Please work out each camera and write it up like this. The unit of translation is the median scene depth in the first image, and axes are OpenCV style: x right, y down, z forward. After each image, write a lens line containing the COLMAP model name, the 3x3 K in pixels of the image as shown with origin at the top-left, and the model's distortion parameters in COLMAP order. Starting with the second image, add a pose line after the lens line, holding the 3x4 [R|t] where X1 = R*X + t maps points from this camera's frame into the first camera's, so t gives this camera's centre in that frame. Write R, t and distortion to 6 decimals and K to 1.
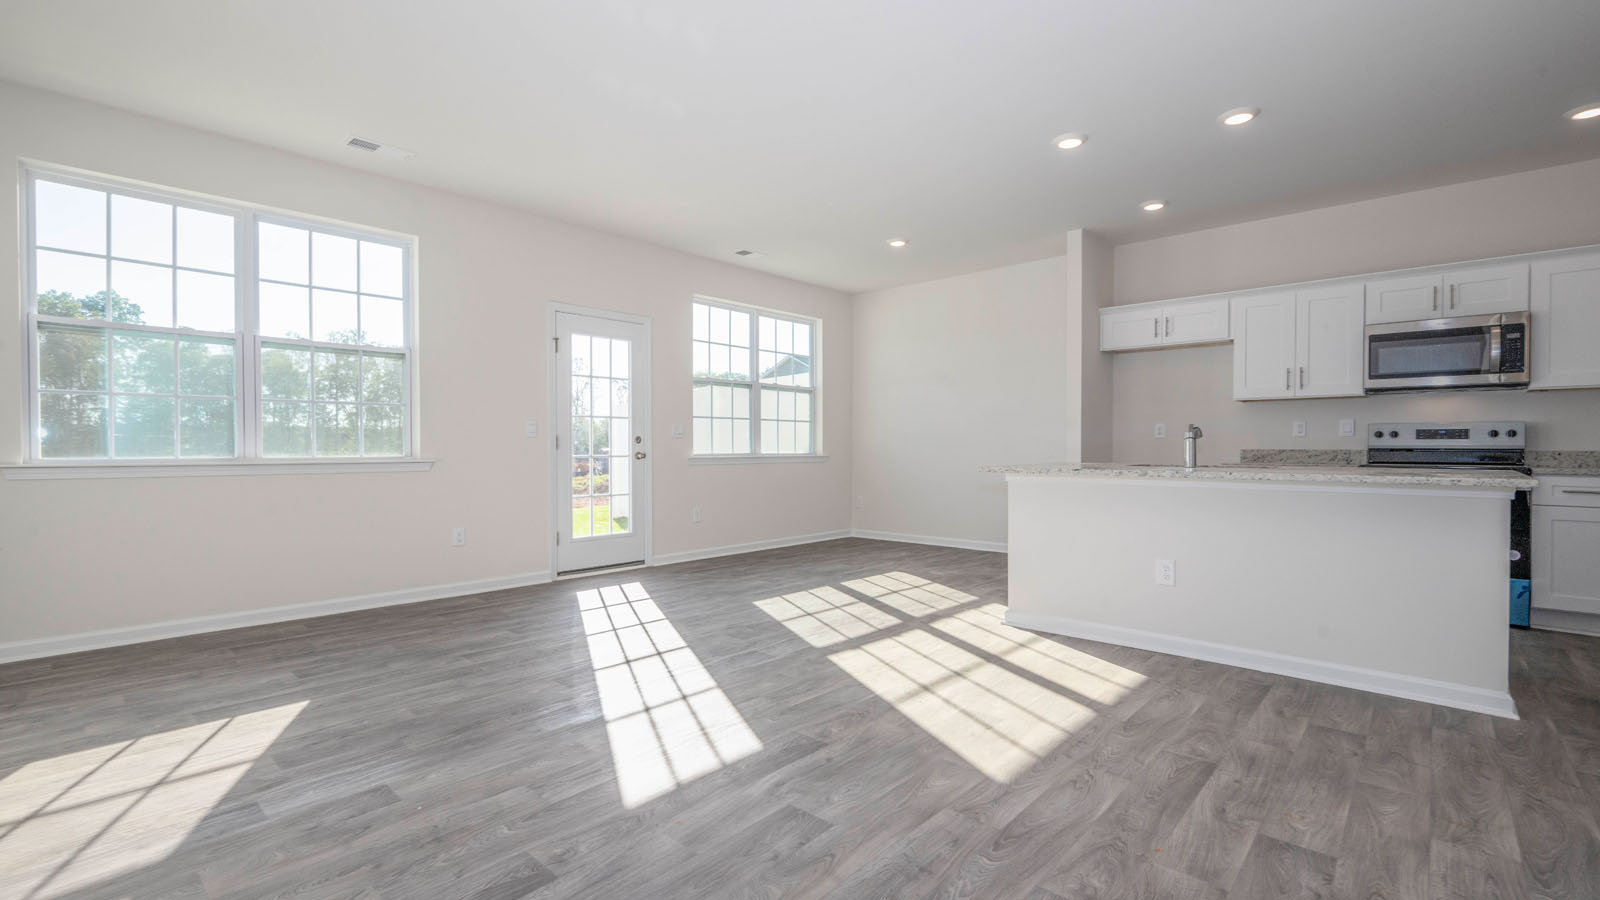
lens RADIAL K [[696.0, 0, 801.6], [0, 696.0, 446.6], [0, 0, 1]] dist [-0.004428, 0.000092]
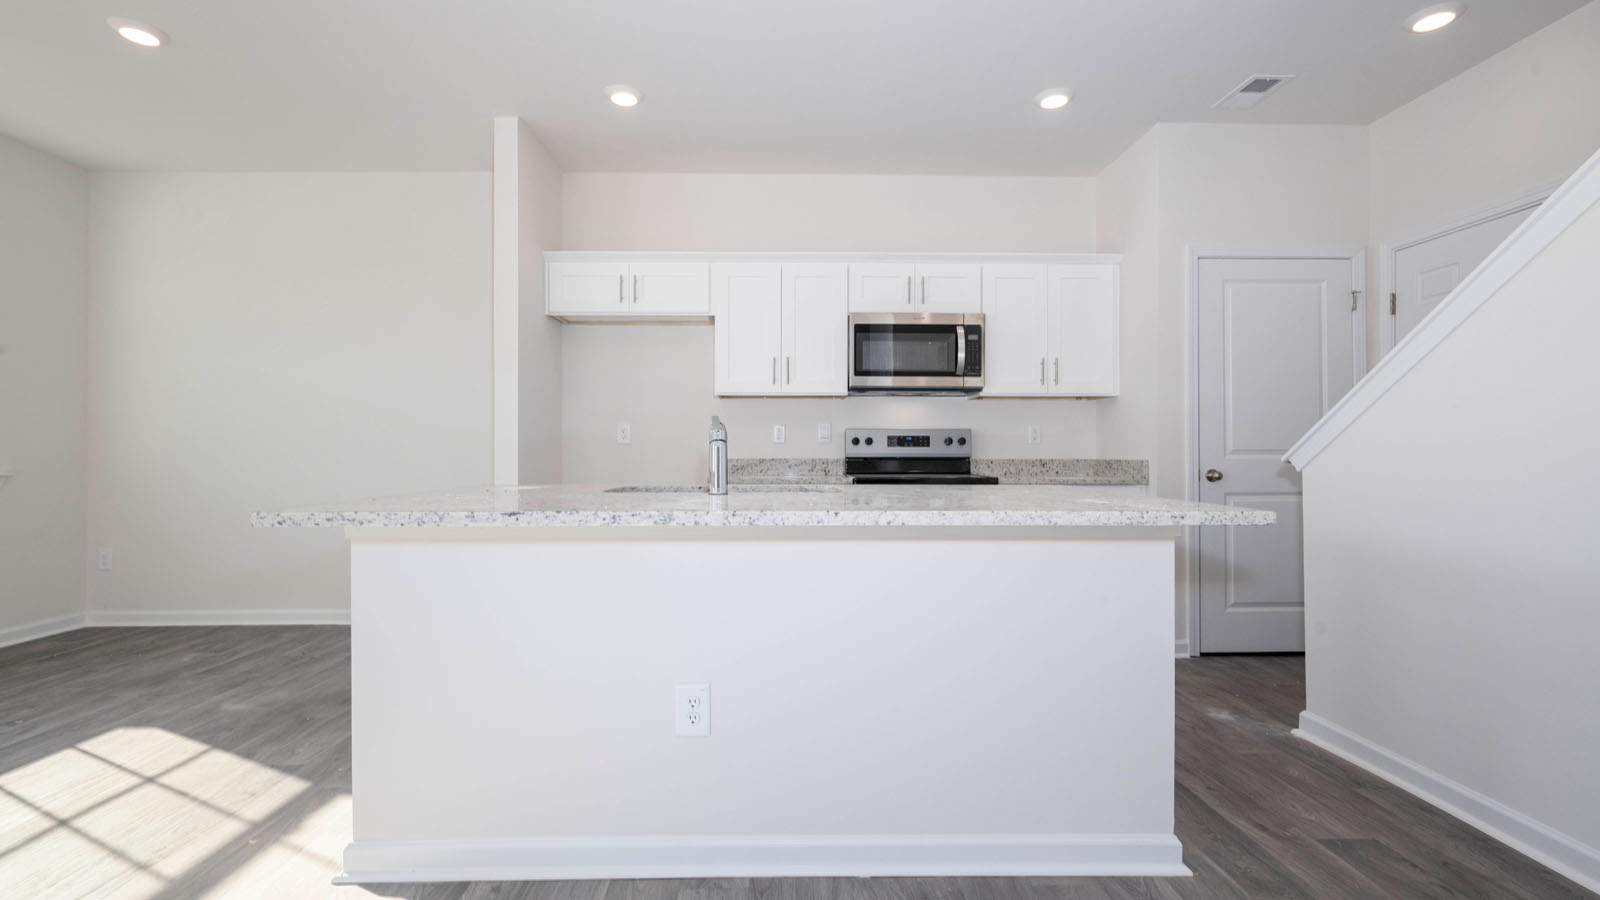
lens RADIAL K [[696.0, 0, 775.8], [0, 696.0, 446.2], [0, 0, 1]] dist [-0.004428, 0.000092]
pose [[0.731080, 0.003043, 0.682285, 0.167745], [0.001743, 0.999978, -0.006328, -0.006081], [-0.682289, 0.005815, 0.731059, 0.443144]]
